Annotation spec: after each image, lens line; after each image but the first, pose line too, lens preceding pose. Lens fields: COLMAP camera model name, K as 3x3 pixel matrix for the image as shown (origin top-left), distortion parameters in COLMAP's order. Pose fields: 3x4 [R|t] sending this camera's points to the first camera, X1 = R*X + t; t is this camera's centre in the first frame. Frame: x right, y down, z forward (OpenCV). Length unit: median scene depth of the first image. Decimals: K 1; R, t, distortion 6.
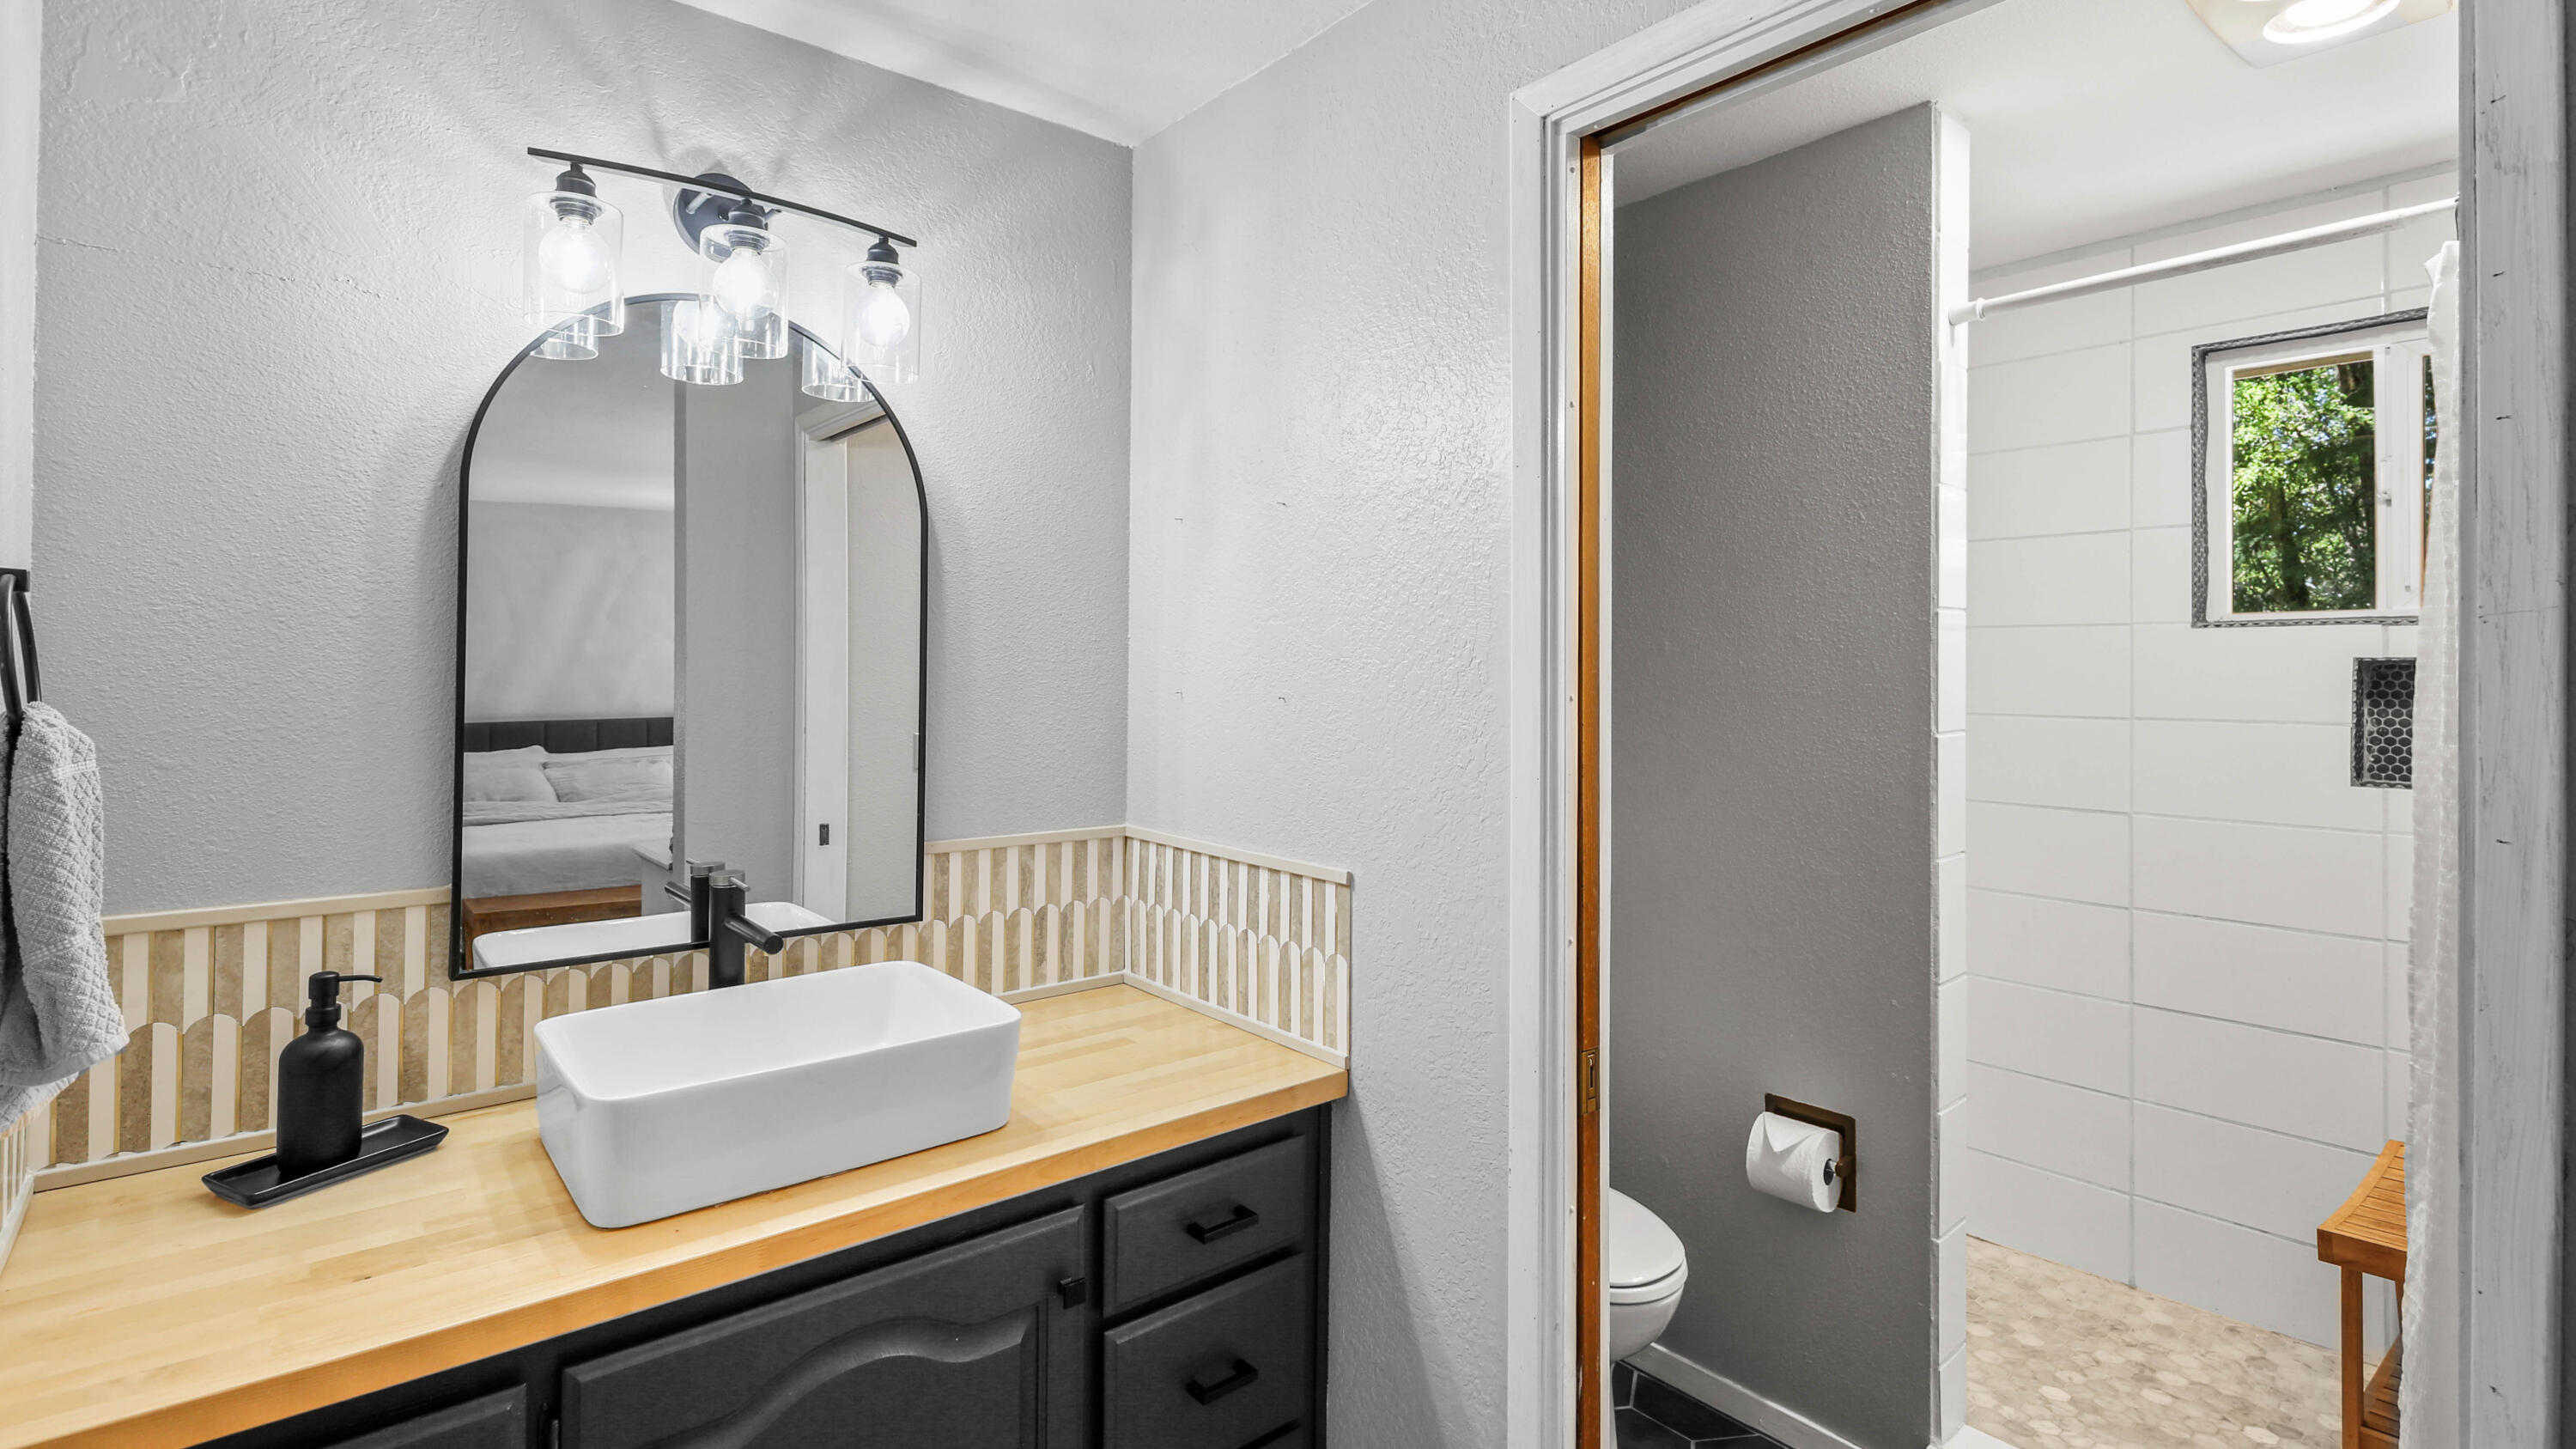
lens RADIAL K [[1197.3, 0, 1264.8], [0, 1197.3, 666.0], [0, 0, 1]] dist [0.009754, -0.002587]
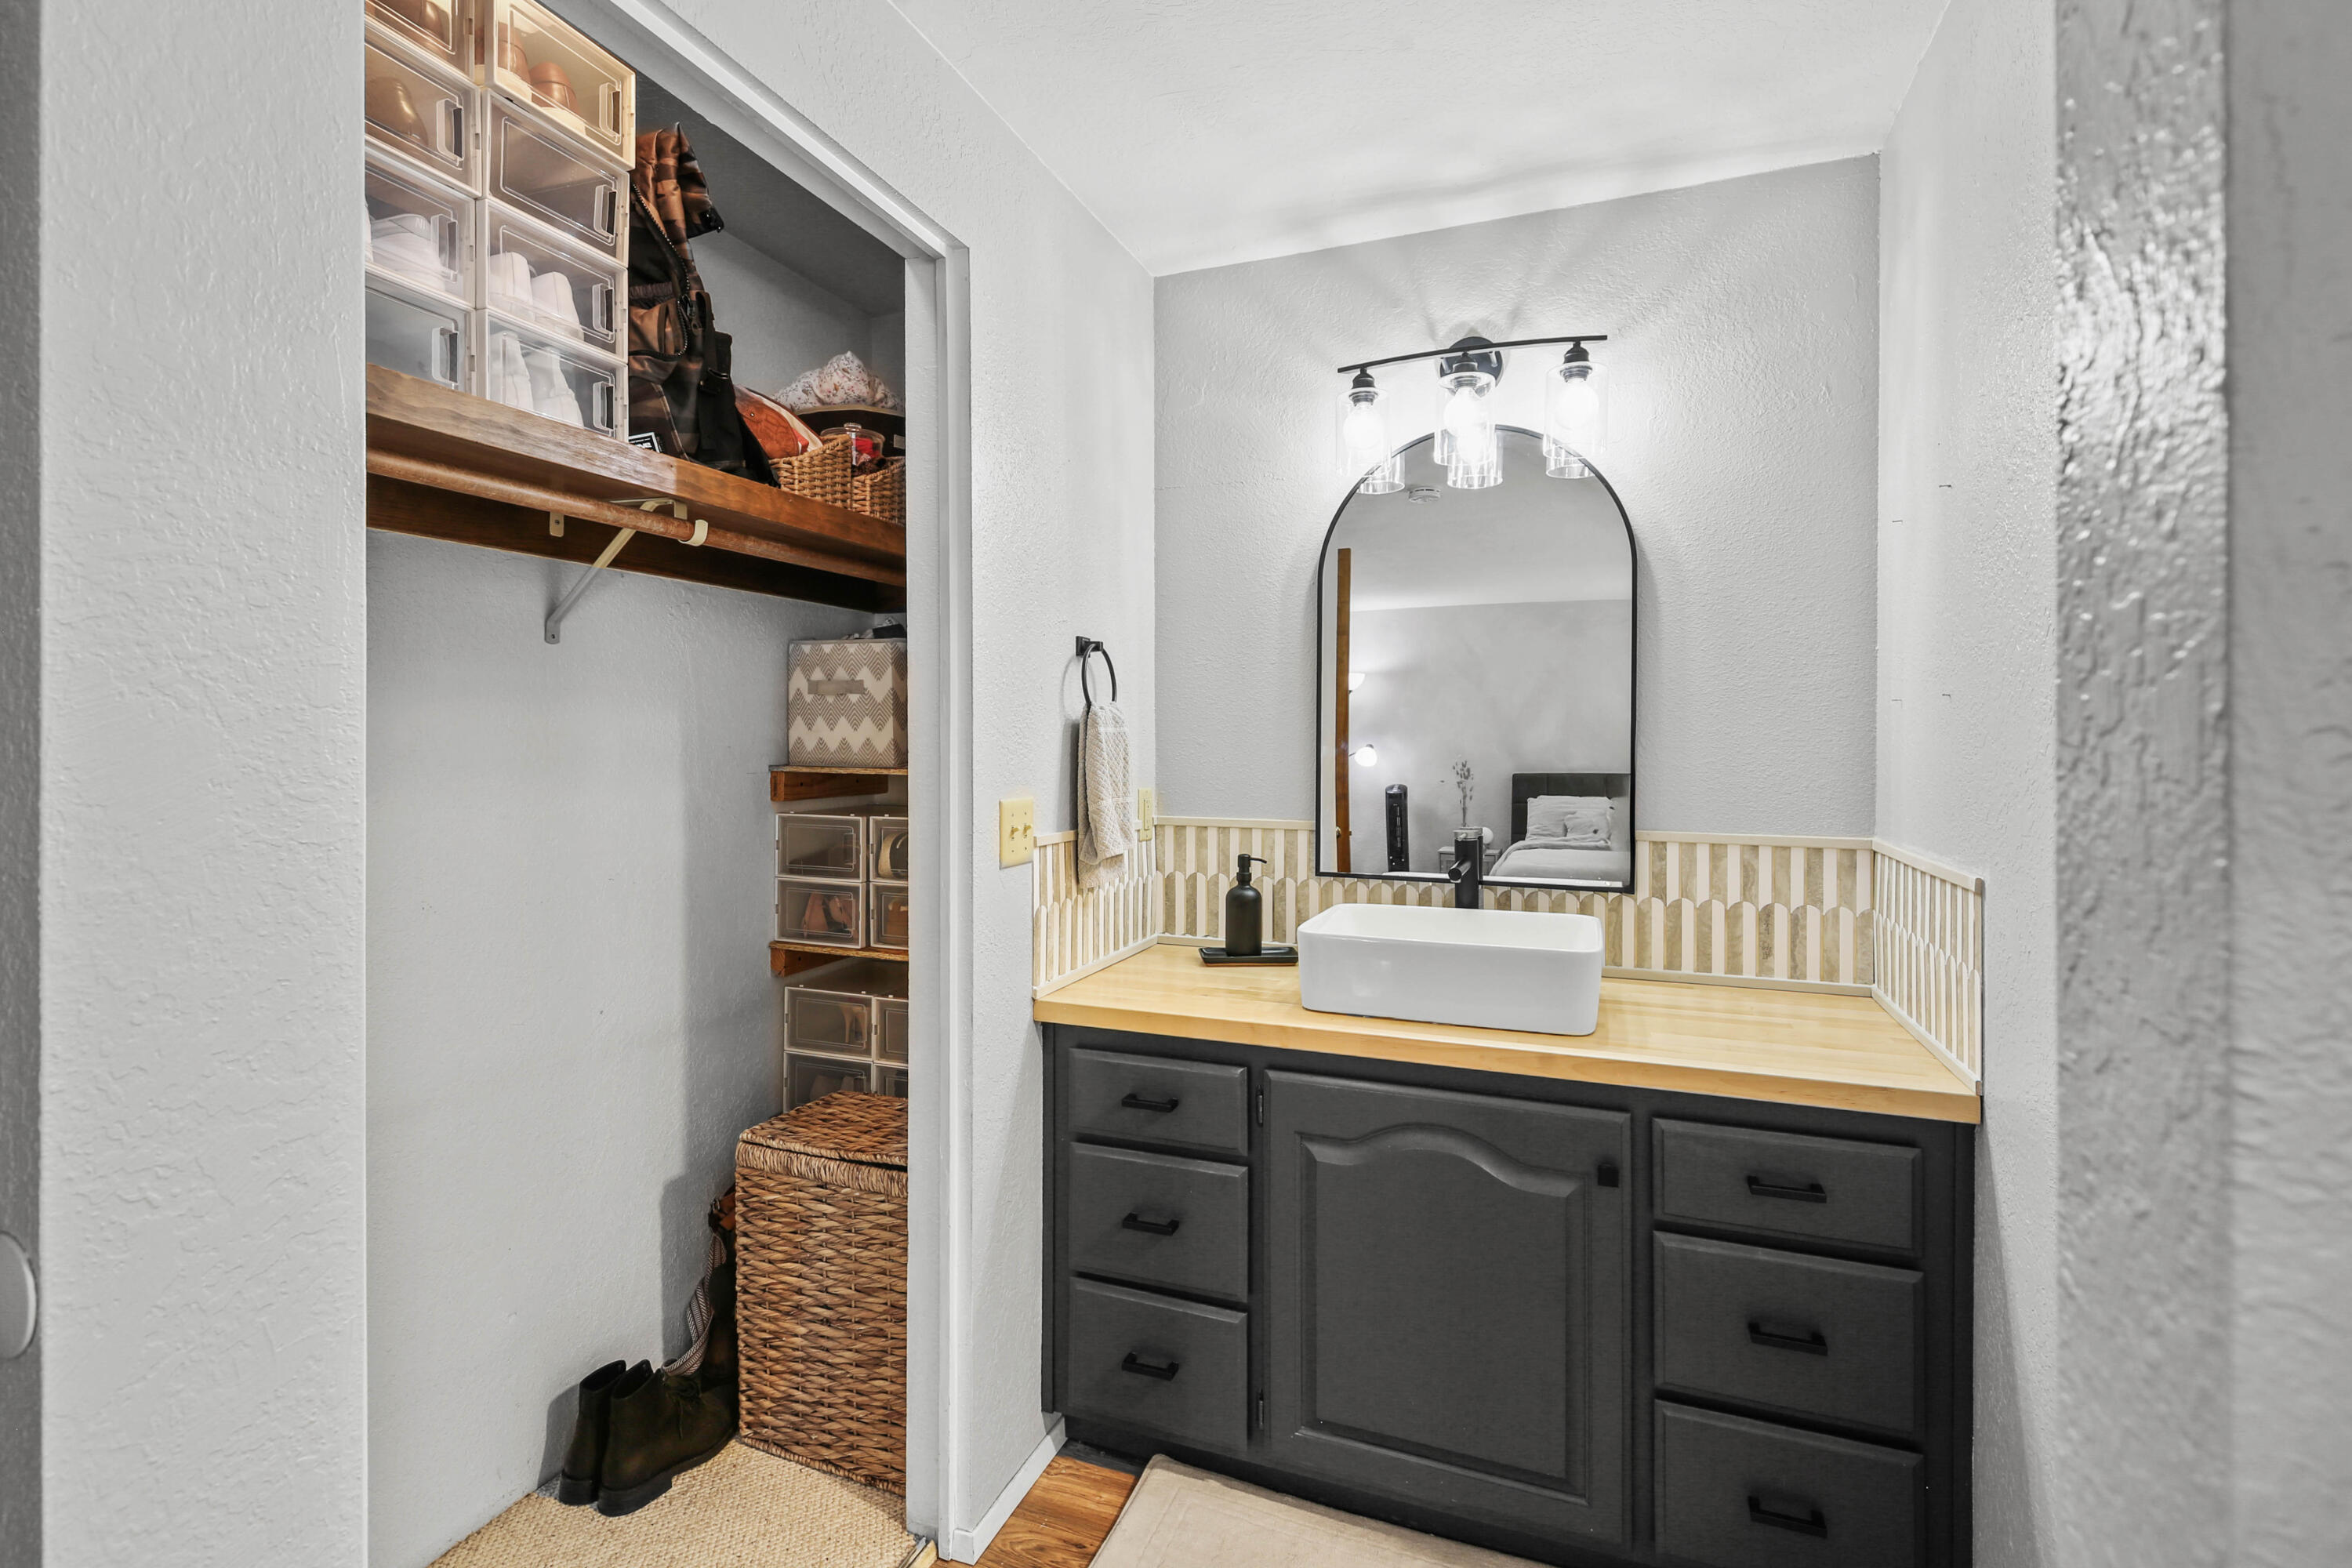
lens RADIAL K [[1096.0, 0, 1138.3], [0, 1096.0, 741.5], [0, 0, 1]] dist [-0.022626, 0.002669]
pose [[0.484912, -0.008214, -0.874524, 0.458028], [0.008616, 0.999952, -0.004615, 0.063662], [0.874520, -0.005297, 0.484960, 0.041640]]
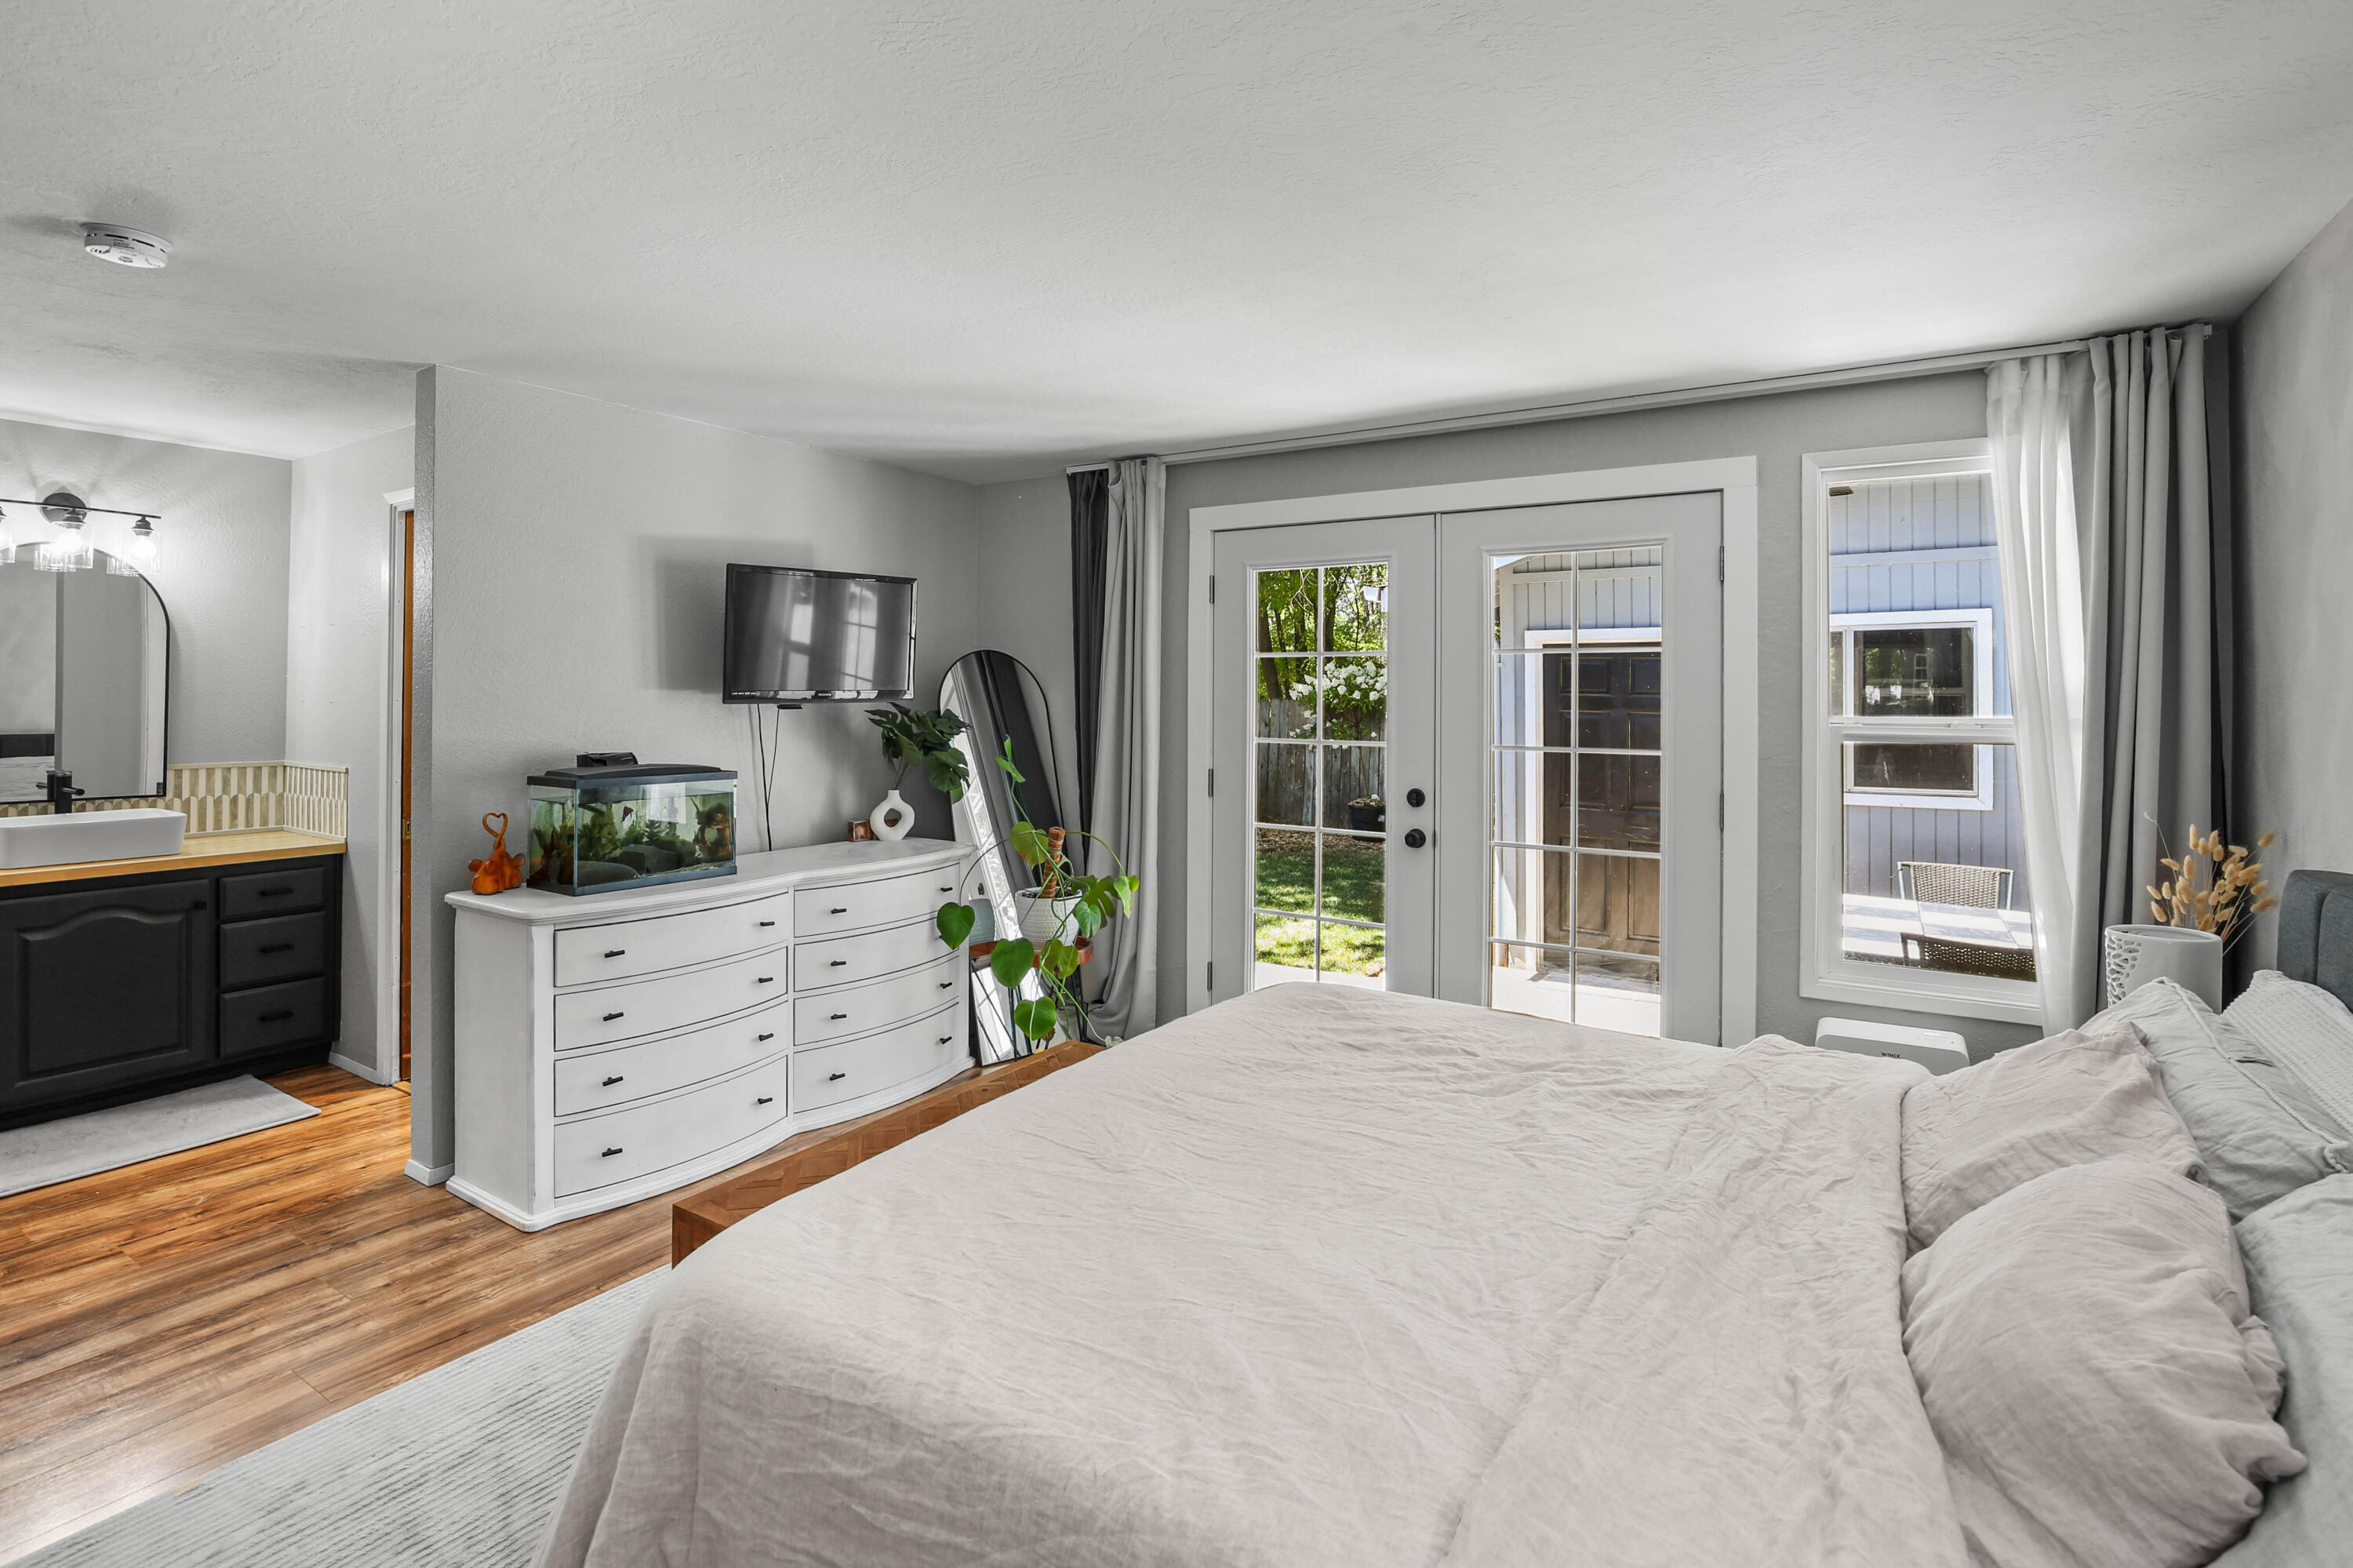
lens RADIAL K [[1154.1, 0, 1095.4], [0, 1154.1, 676.7], [0, 0, 1]] dist [0.000619, 0.000355]
pose [[0.963893, 0.000996, 0.266287, 0.943854], [0.000121, 0.999991, -0.004179, -0.017825], [-0.266289, 0.004060, 0.963885, -1.821831]]
